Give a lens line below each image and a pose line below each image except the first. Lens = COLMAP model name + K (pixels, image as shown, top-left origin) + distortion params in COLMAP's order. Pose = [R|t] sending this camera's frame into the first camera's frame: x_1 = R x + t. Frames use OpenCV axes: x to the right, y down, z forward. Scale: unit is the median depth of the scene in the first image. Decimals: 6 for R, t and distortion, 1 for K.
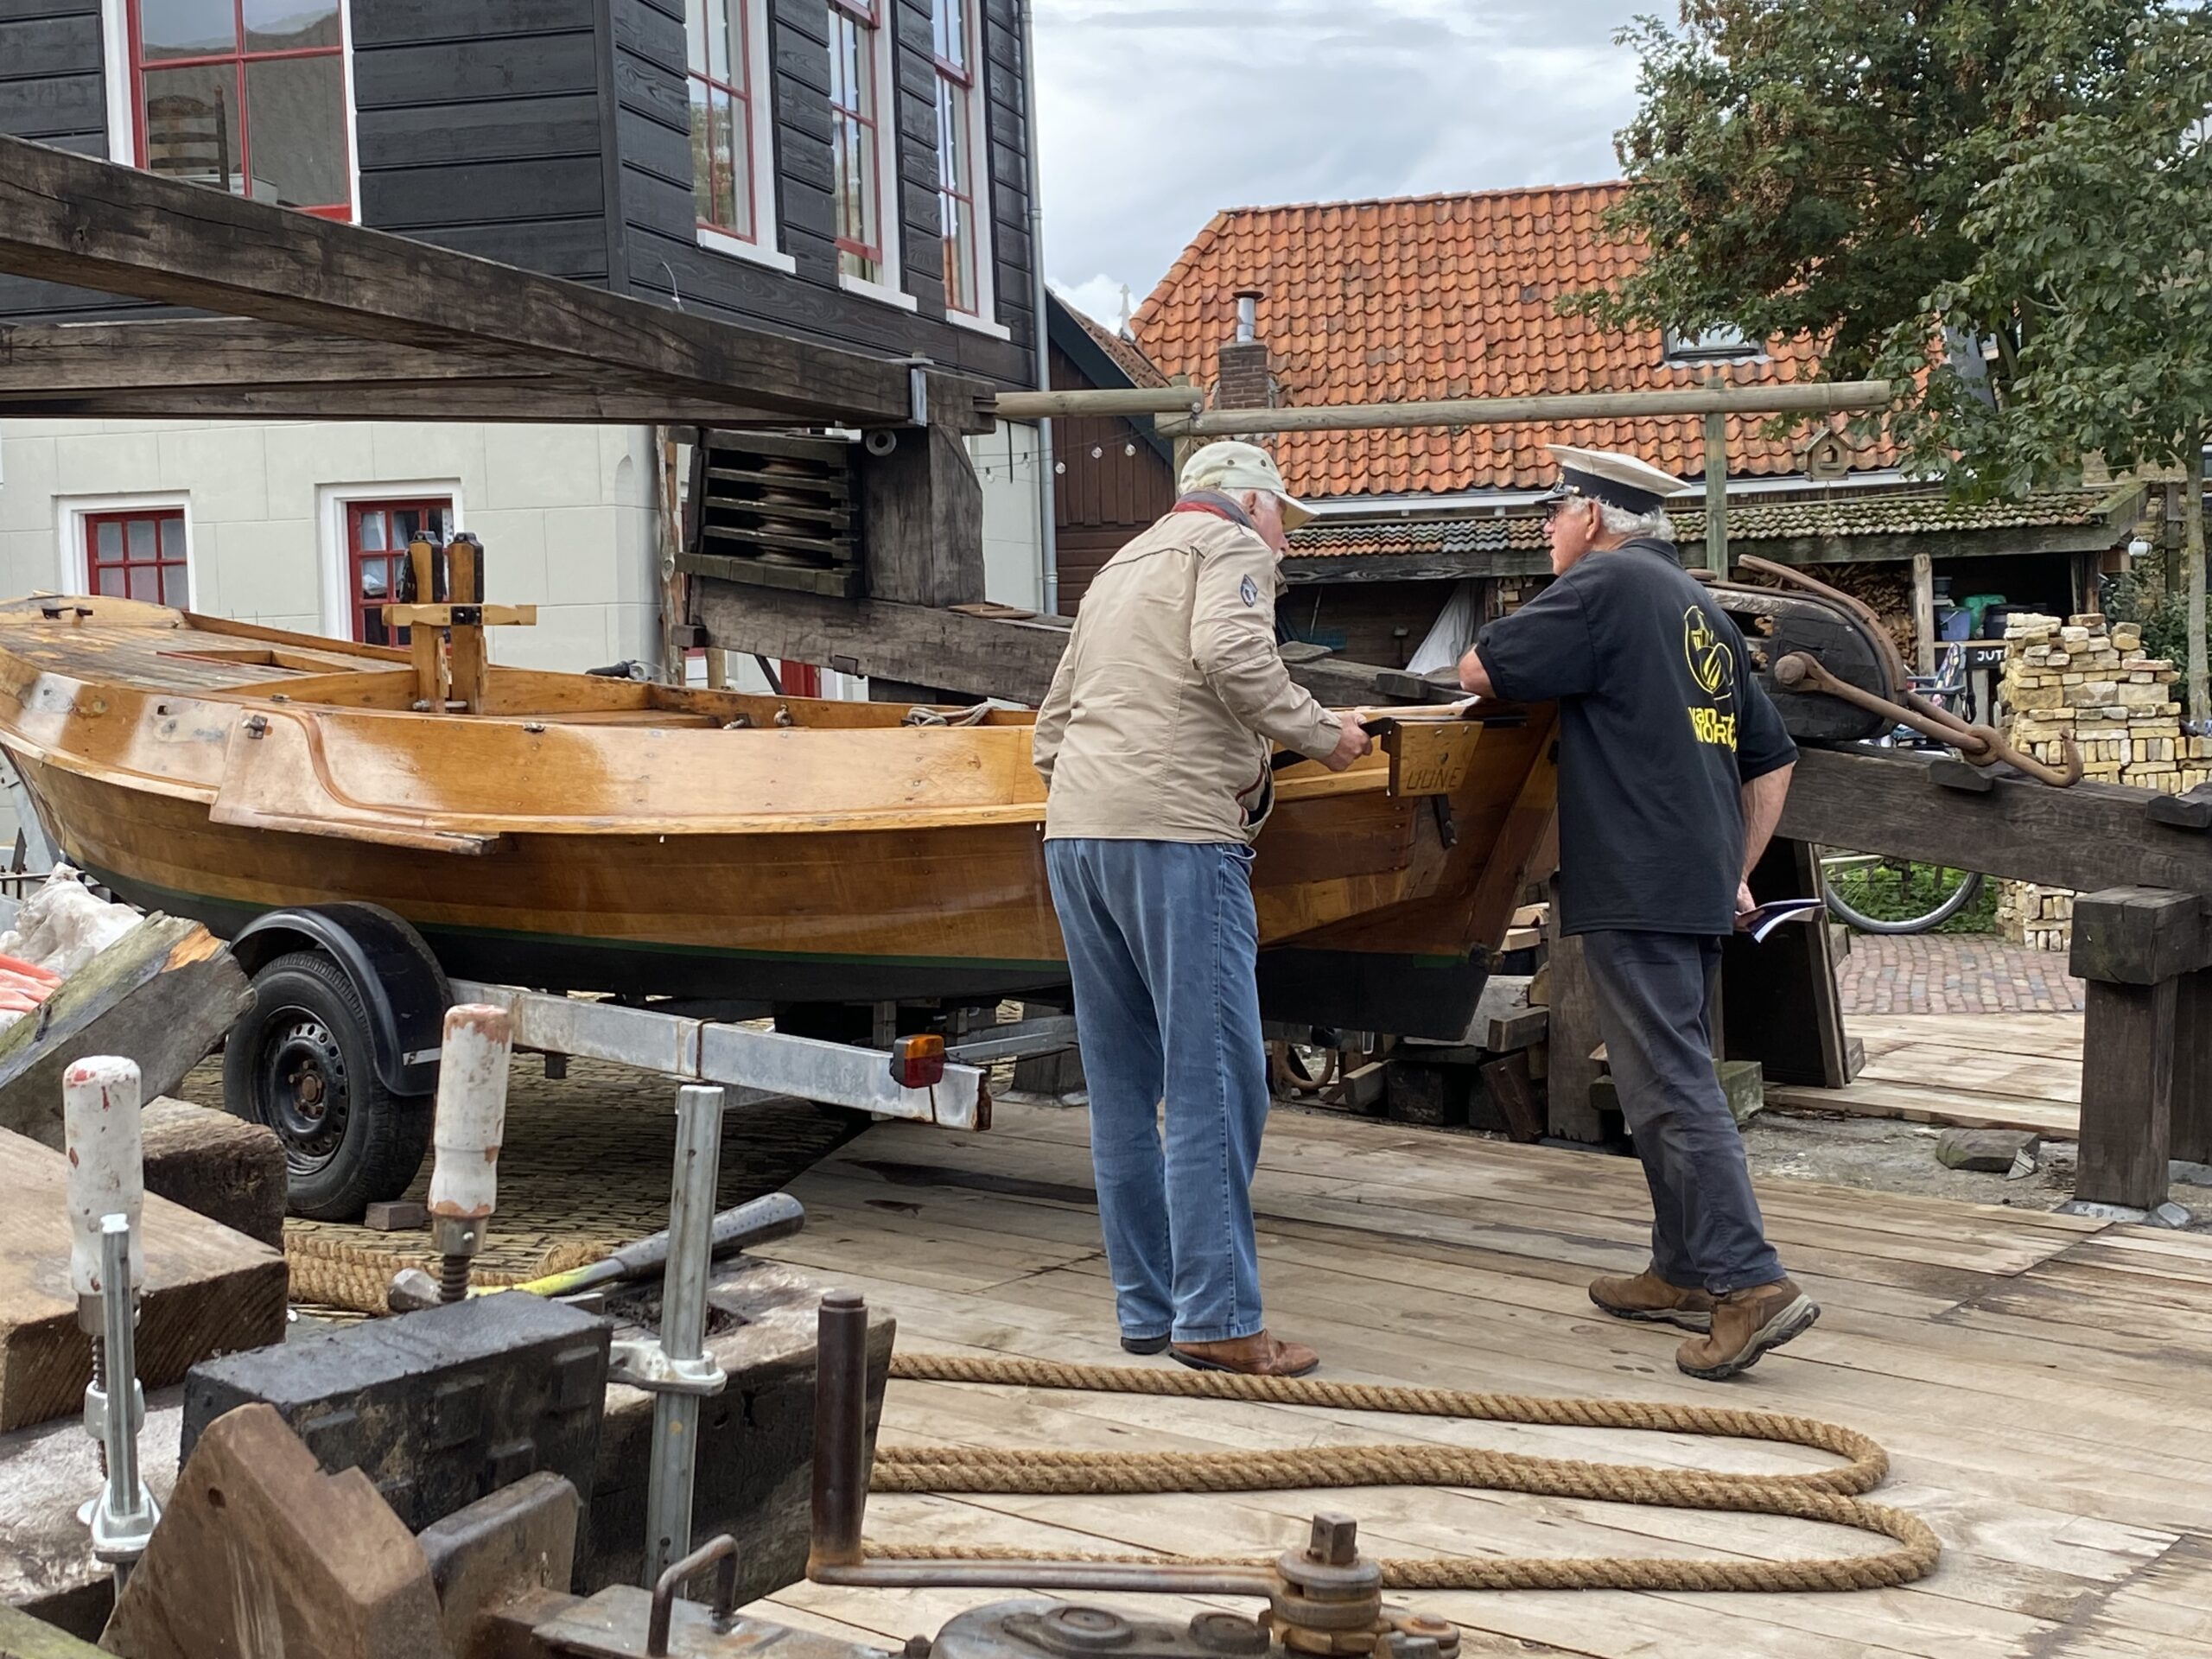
lens RADIAL K [[2999.8, 0, 1103.6], [0, 2999.8, 828.7], [0, 0, 1]] dist [0.111292, 0.000000]
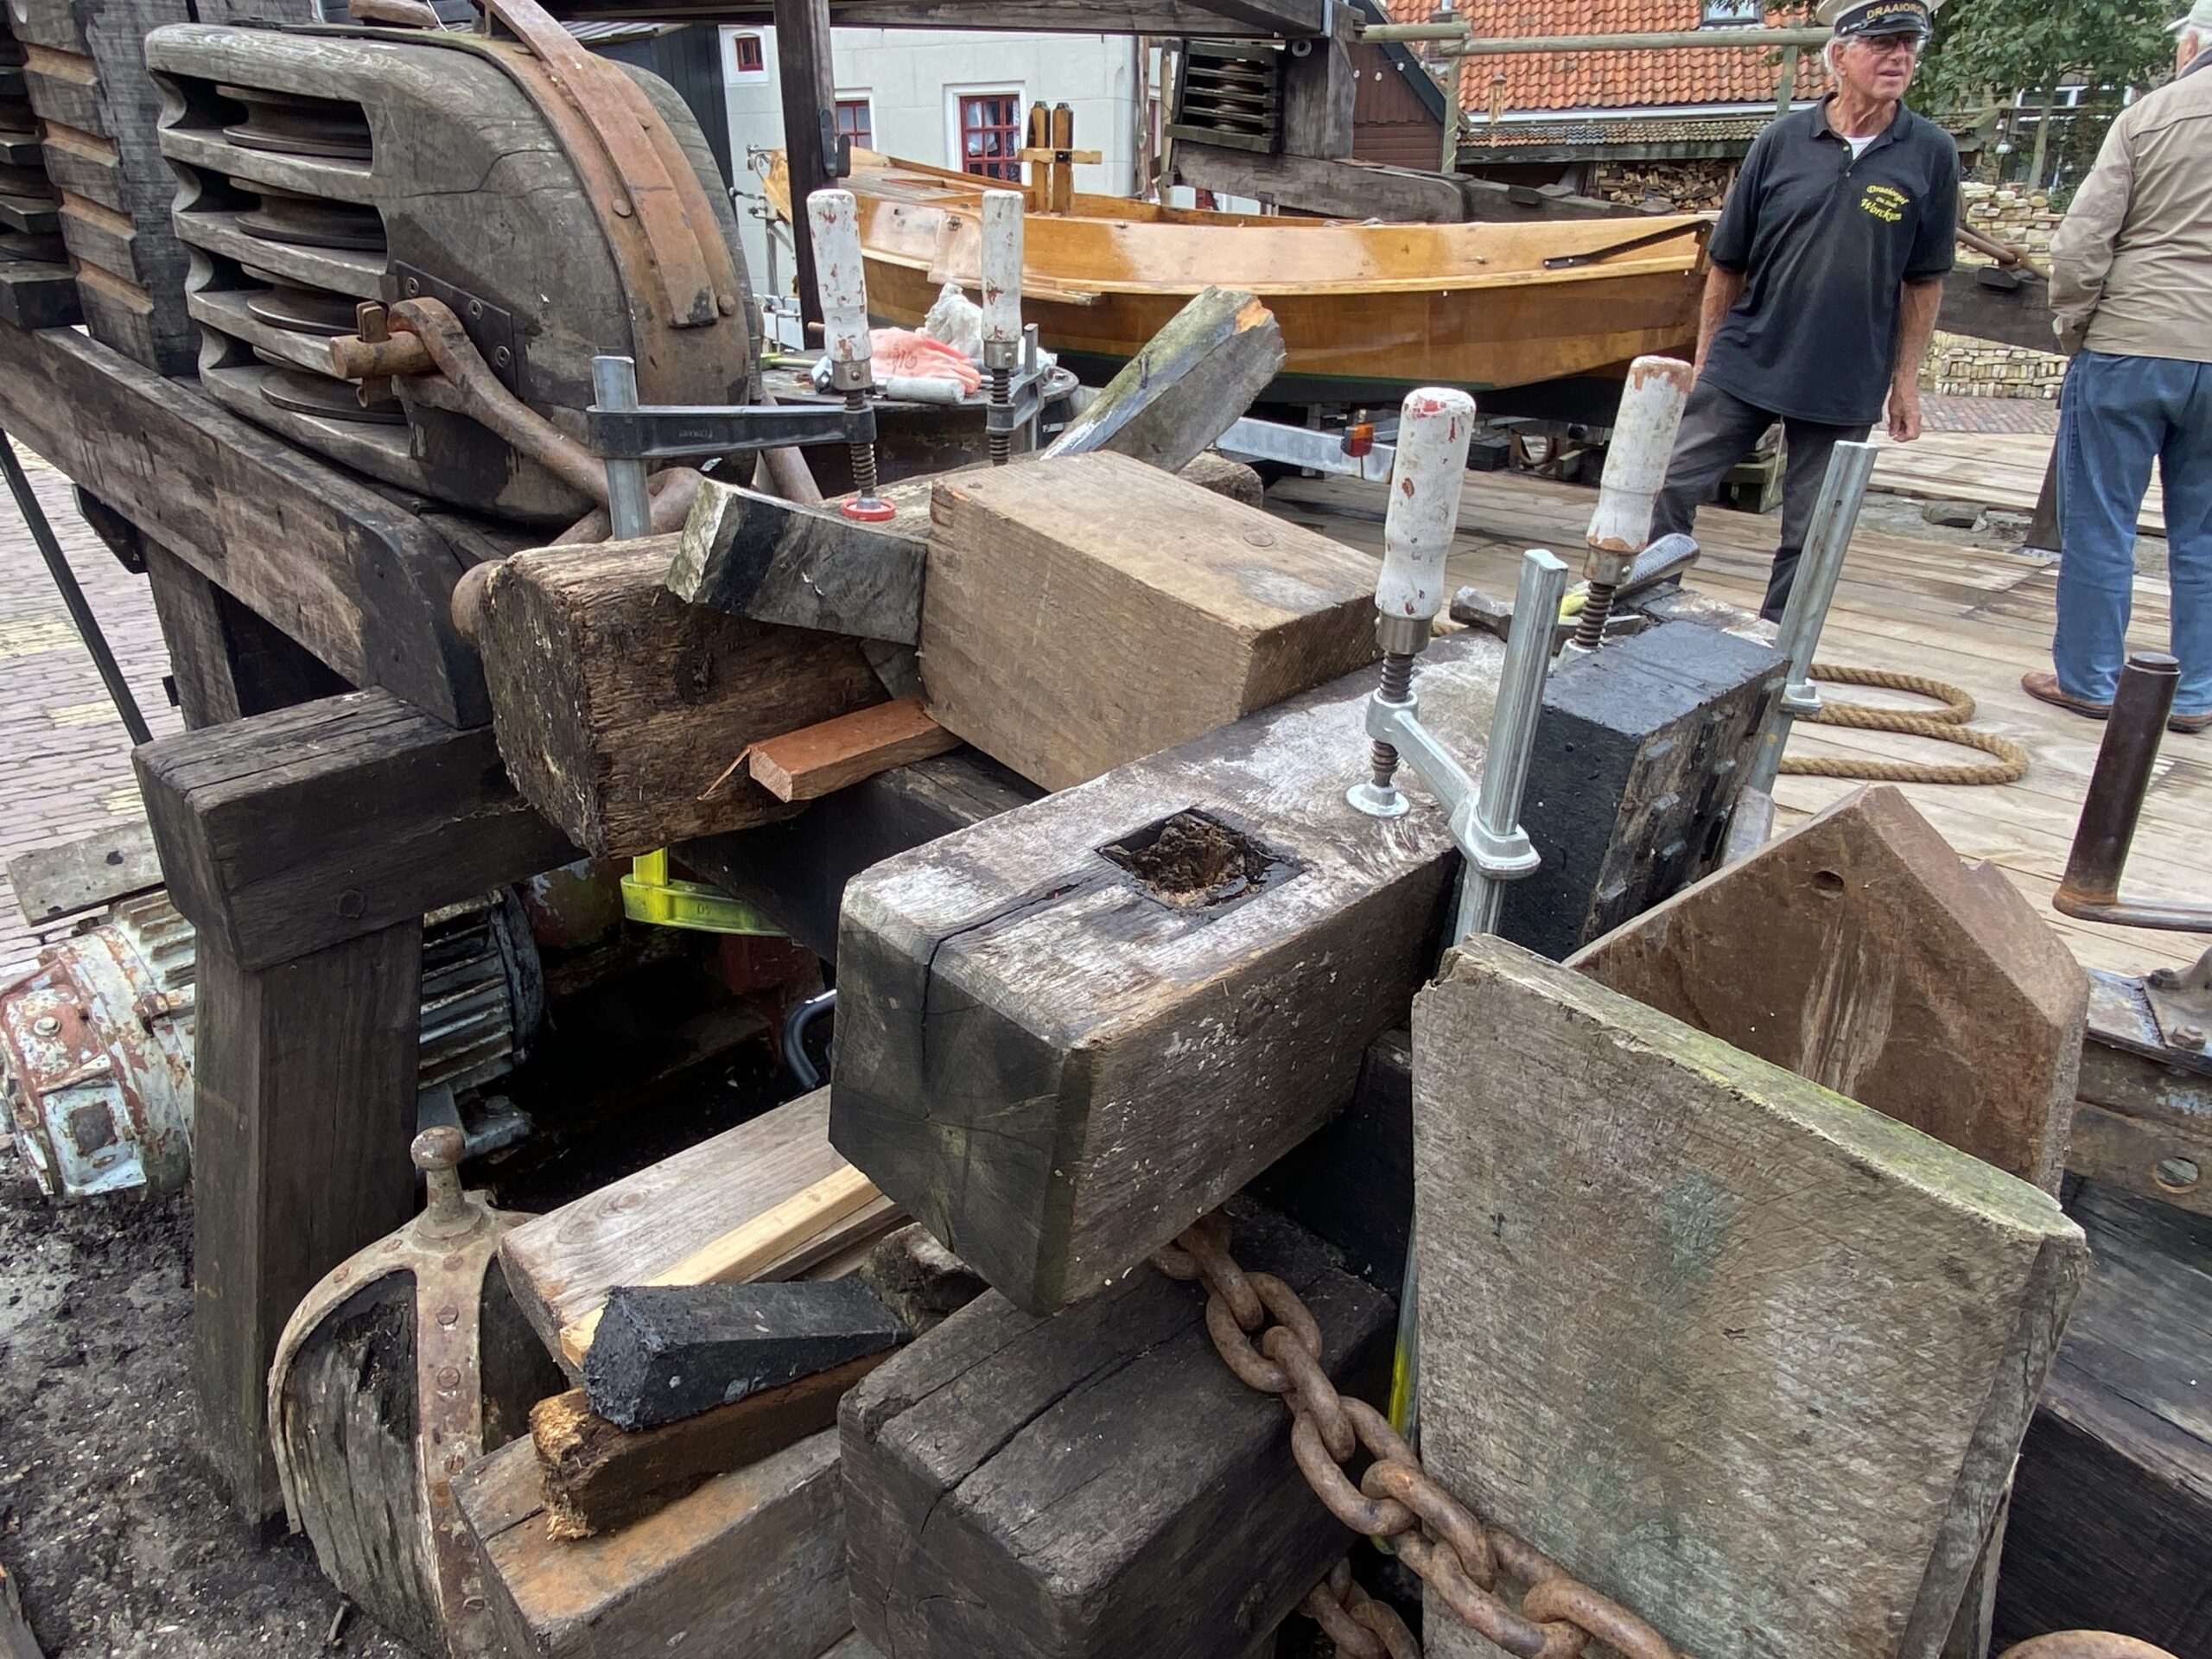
lens RADIAL K [[1485.9, 0, 1102.6], [0, 1485.9, 829.8], [0, 0, 1]] dist [-0.000655, -0.018222]
pose [[0.994042, 0.054767, -0.094235, -0.082471], [-0.021209, 0.945257, 0.325636, 0.011791], [0.106911, -0.321697, 0.940788, 0.100759]]
